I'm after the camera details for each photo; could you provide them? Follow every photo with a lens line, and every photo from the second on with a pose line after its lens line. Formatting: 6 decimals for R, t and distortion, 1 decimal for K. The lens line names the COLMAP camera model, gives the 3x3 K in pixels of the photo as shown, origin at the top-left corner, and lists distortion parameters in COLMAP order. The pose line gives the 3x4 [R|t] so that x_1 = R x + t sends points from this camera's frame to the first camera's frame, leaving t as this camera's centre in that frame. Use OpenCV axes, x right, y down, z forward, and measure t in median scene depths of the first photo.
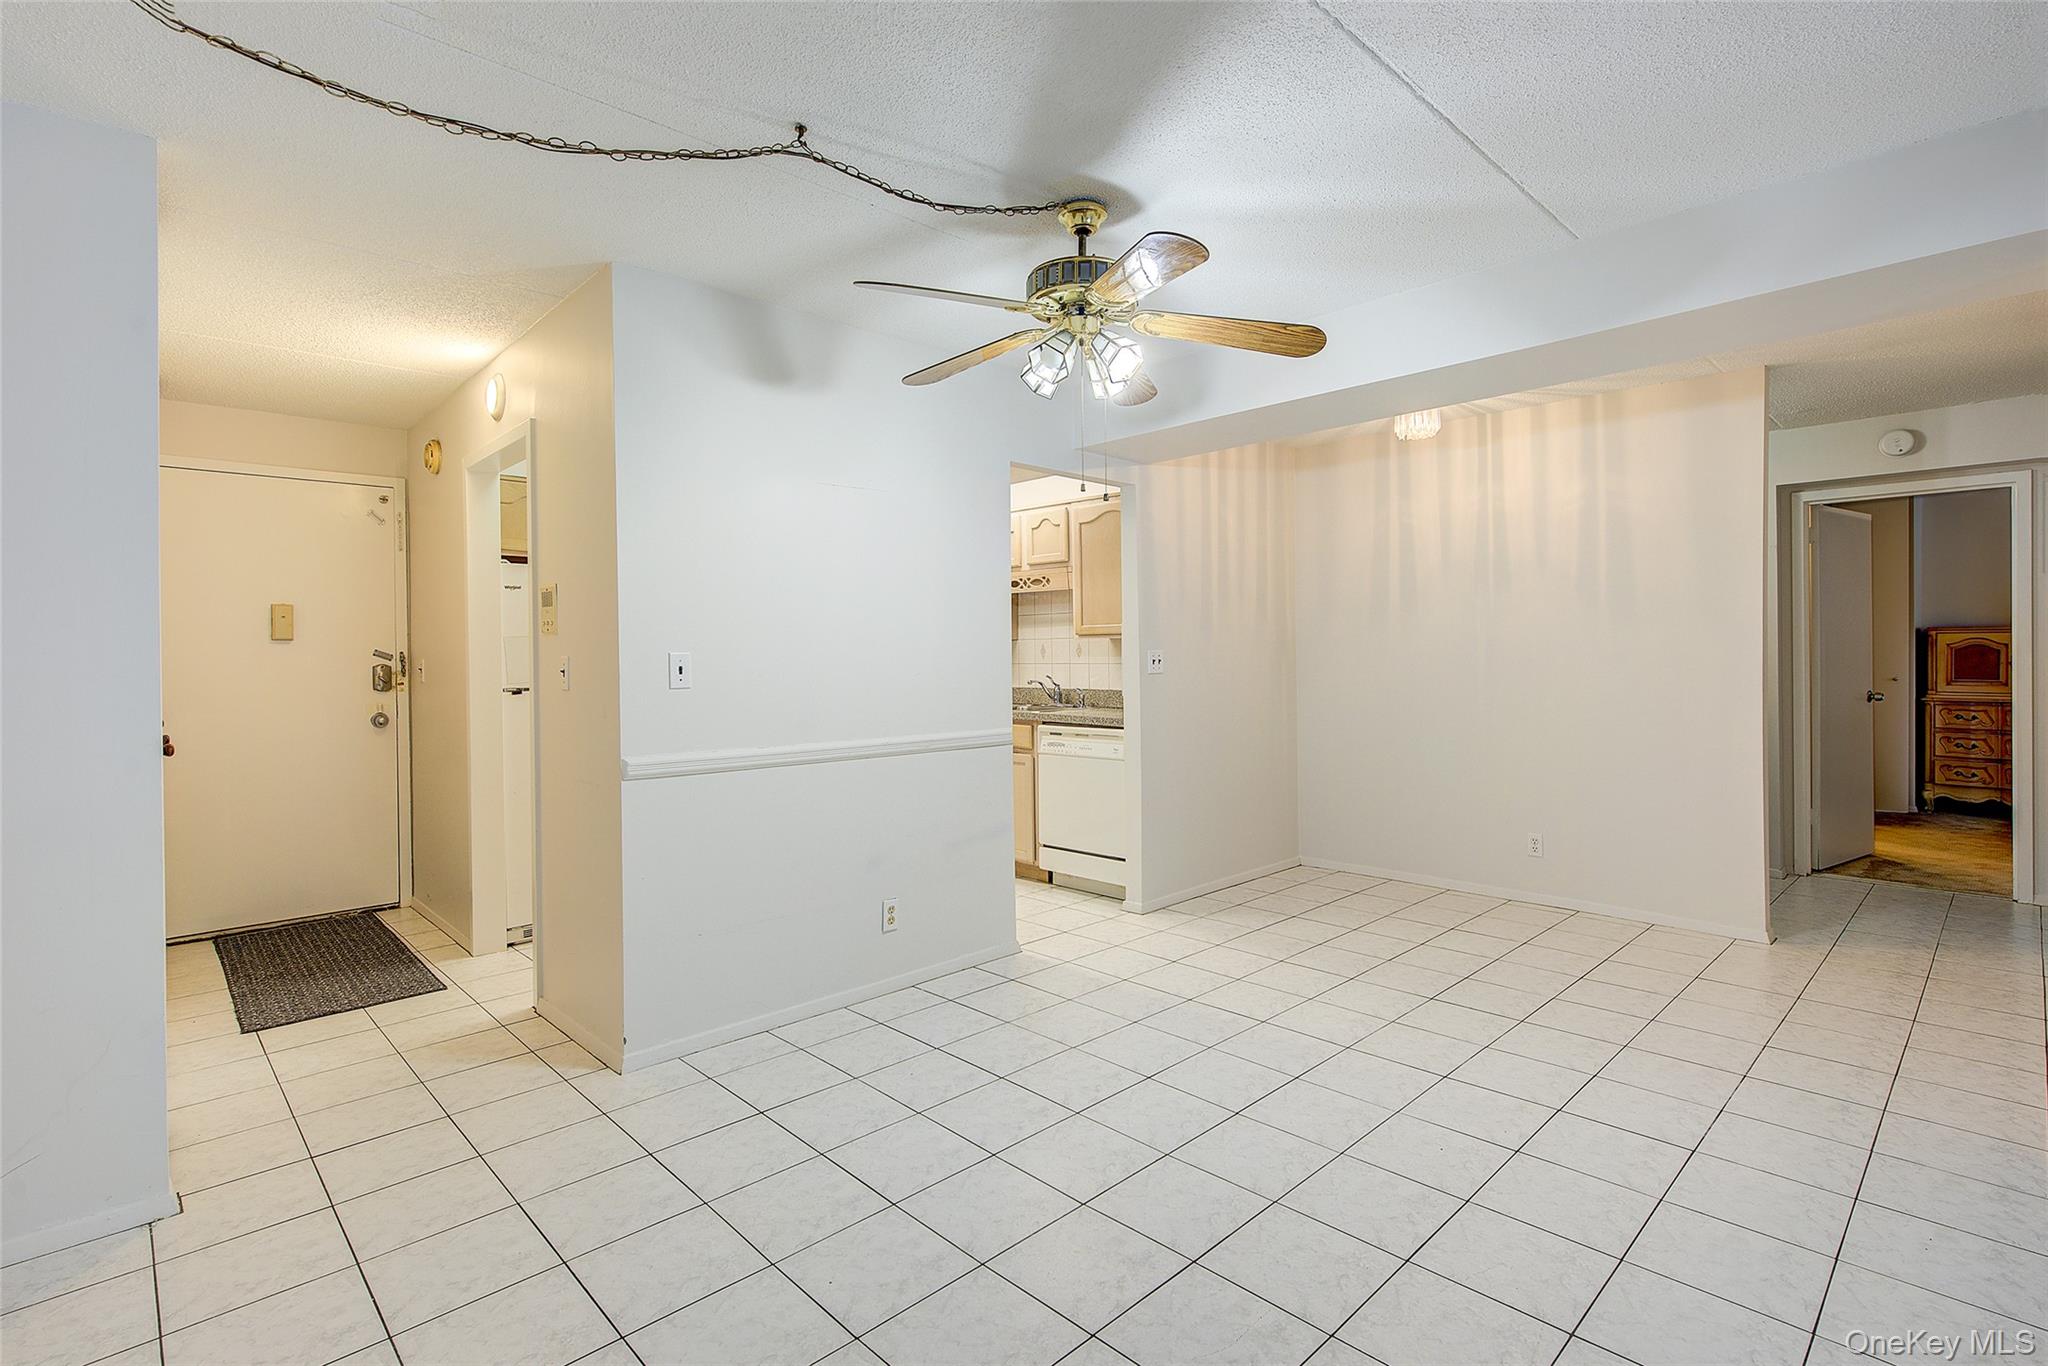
lens RADIAL K [[952.3, 0, 1038.5], [0, 952.3, 667.8], [0, 0, 1]] dist [-0.002688, -0.000854]
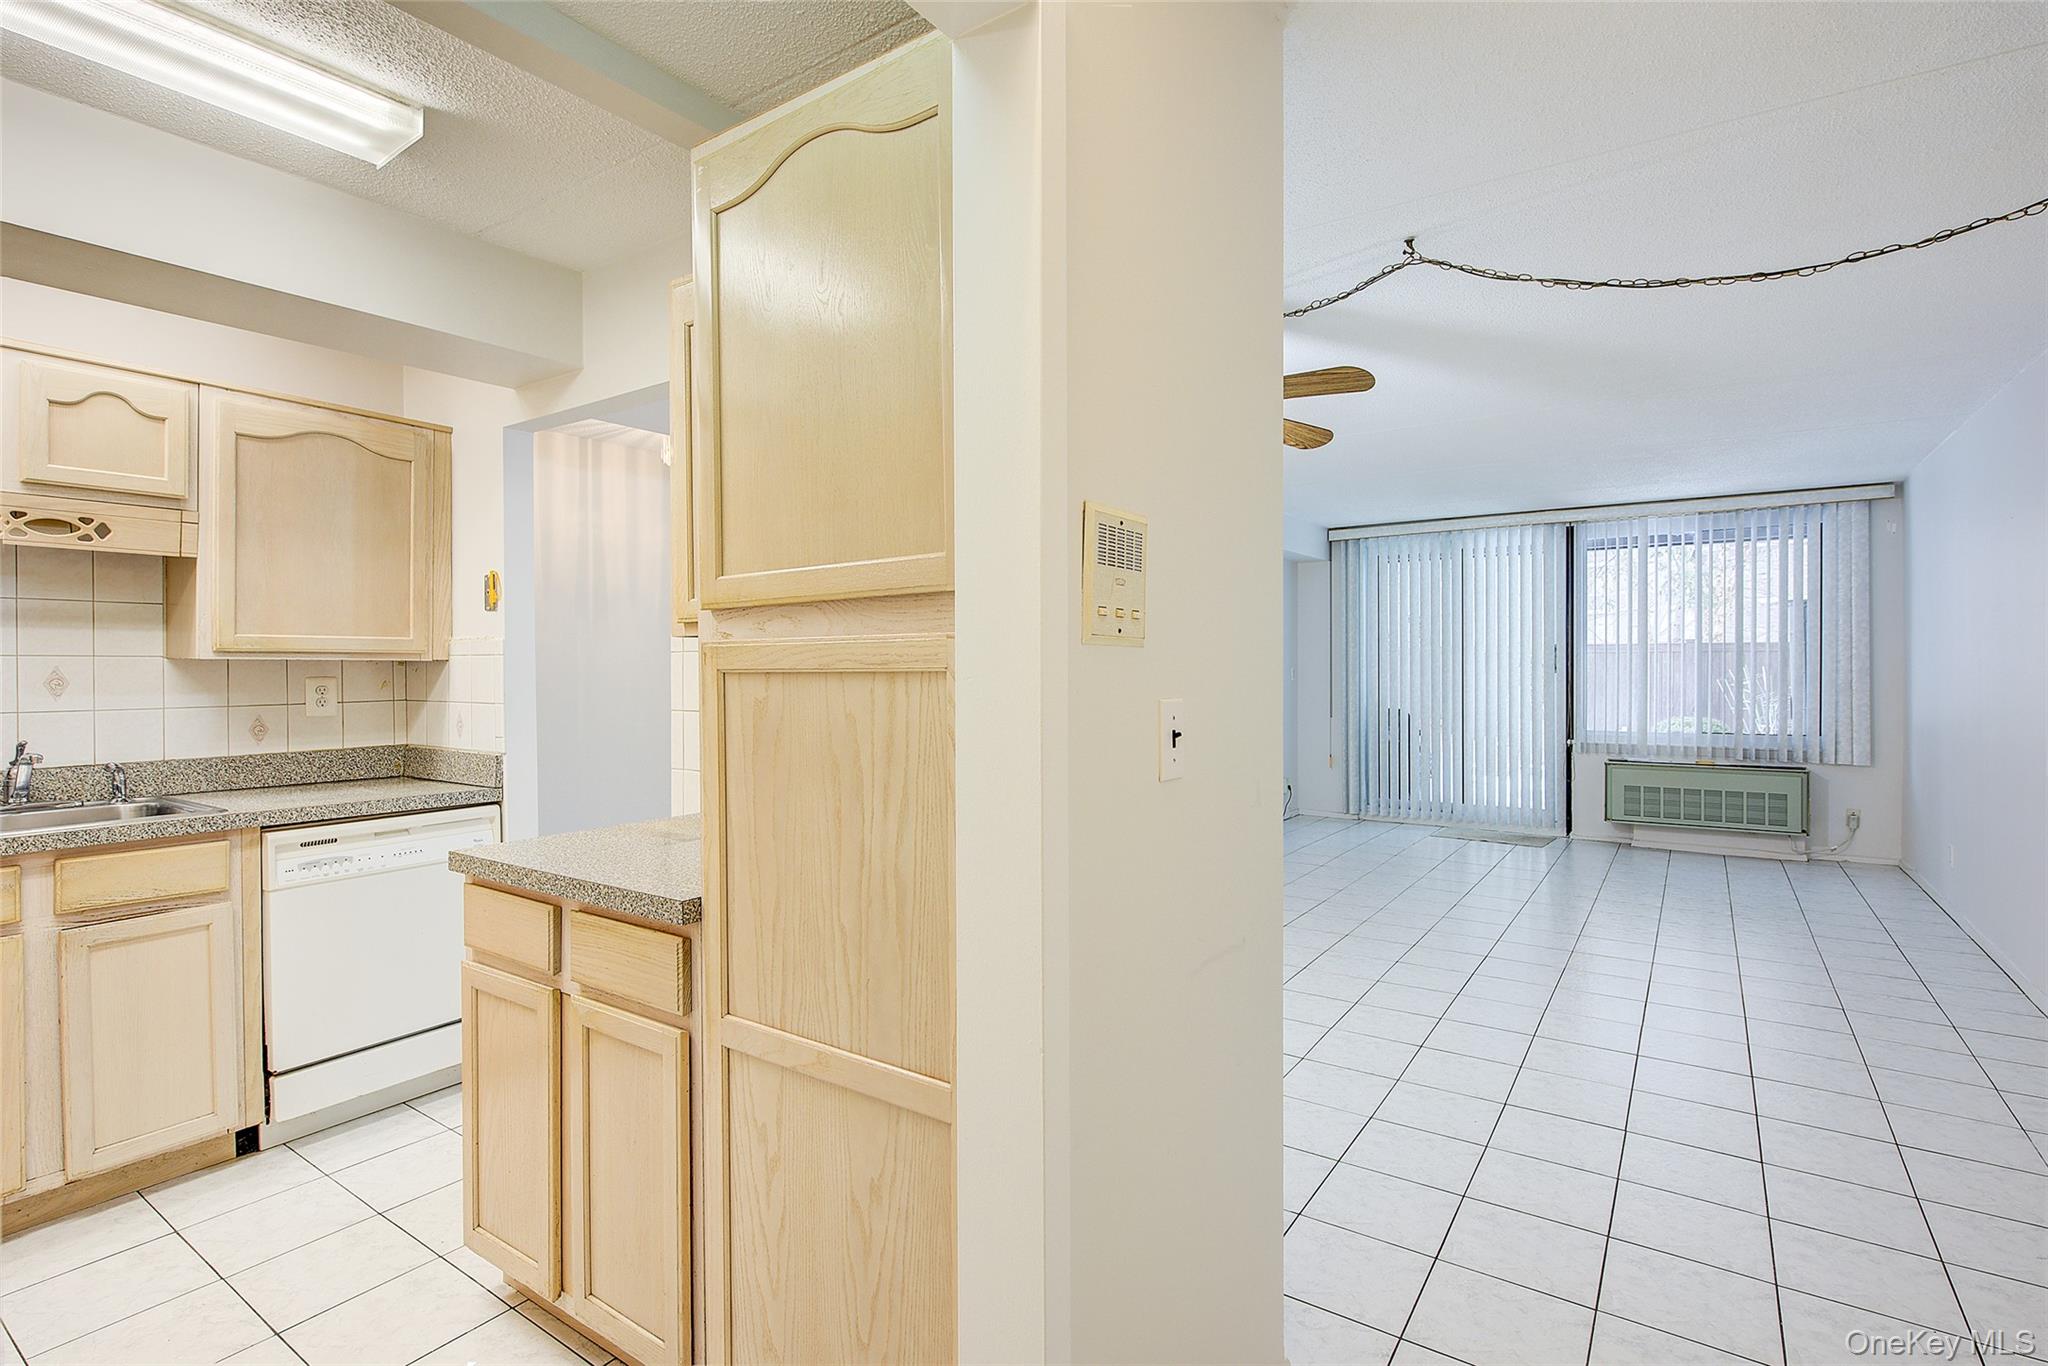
lens RADIAL K [[954.0, 0, 1040.8], [0, 954.0, 669.1], [0, 0, 1]] dist [-0.008037, -0.000513]
pose [[-0.183036, 0.007783, 0.983075, -0.552264], [0.021969, 0.999751, -0.003825, -0.014190], [-0.982861, 0.020897, -0.183161, 0.692756]]
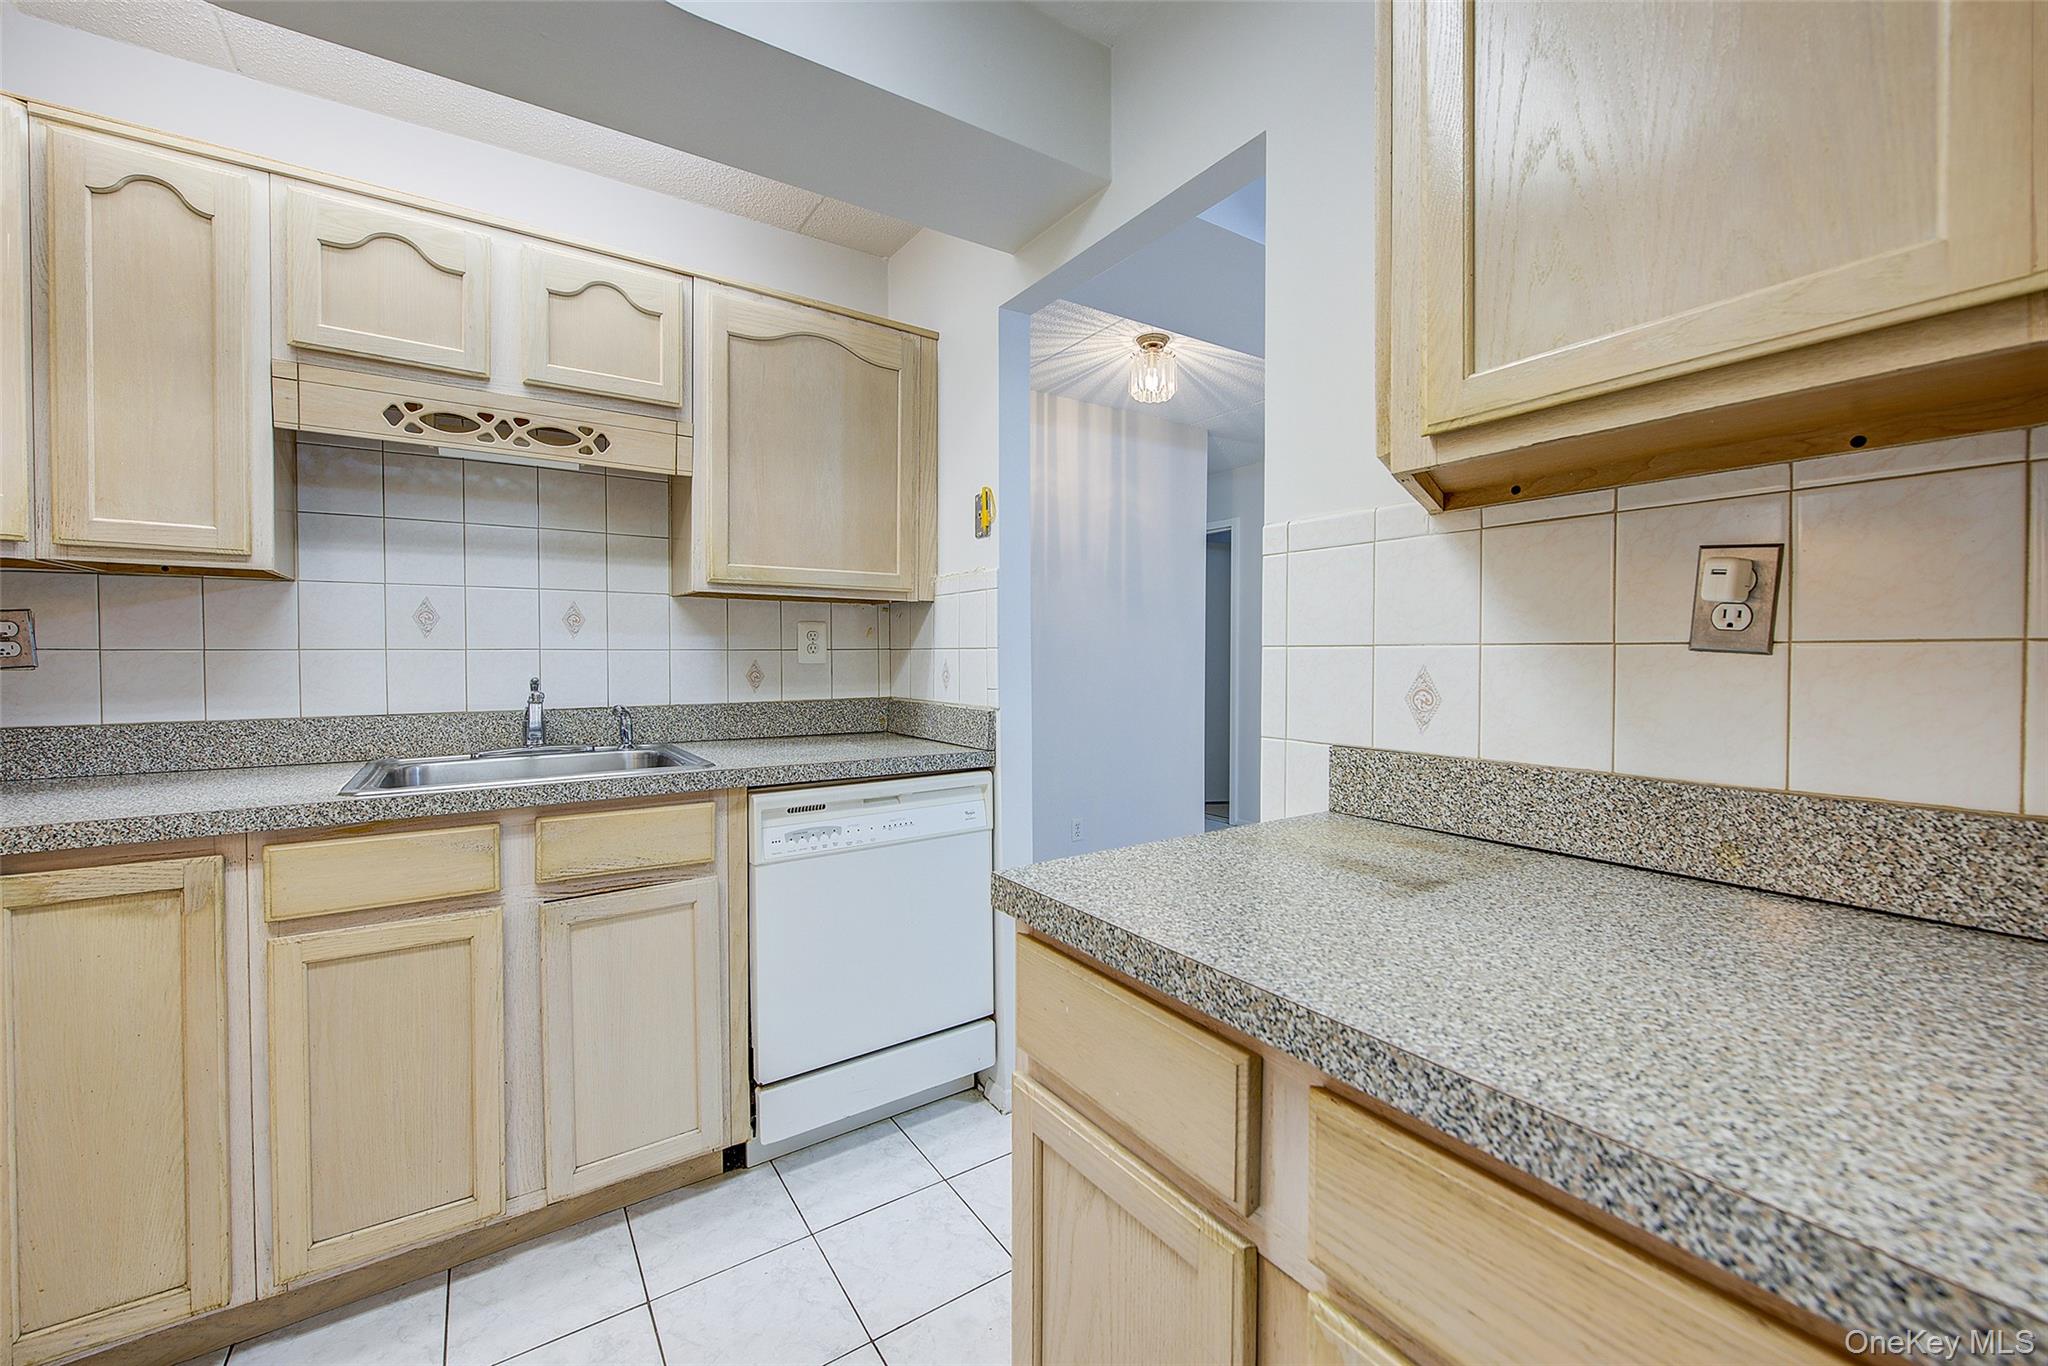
lens RADIAL K [[808.1, 0, 1061.9], [0, 808.1, 665.3], [0, 0, 1]] dist [-0.001140, -0.001324]
pose [[0.172946, -0.004658, 0.984920, -0.314049], [0.014455, 0.999893, 0.002191, 0.005746], [-0.984825, 0.013858, 0.172994, 0.807326]]
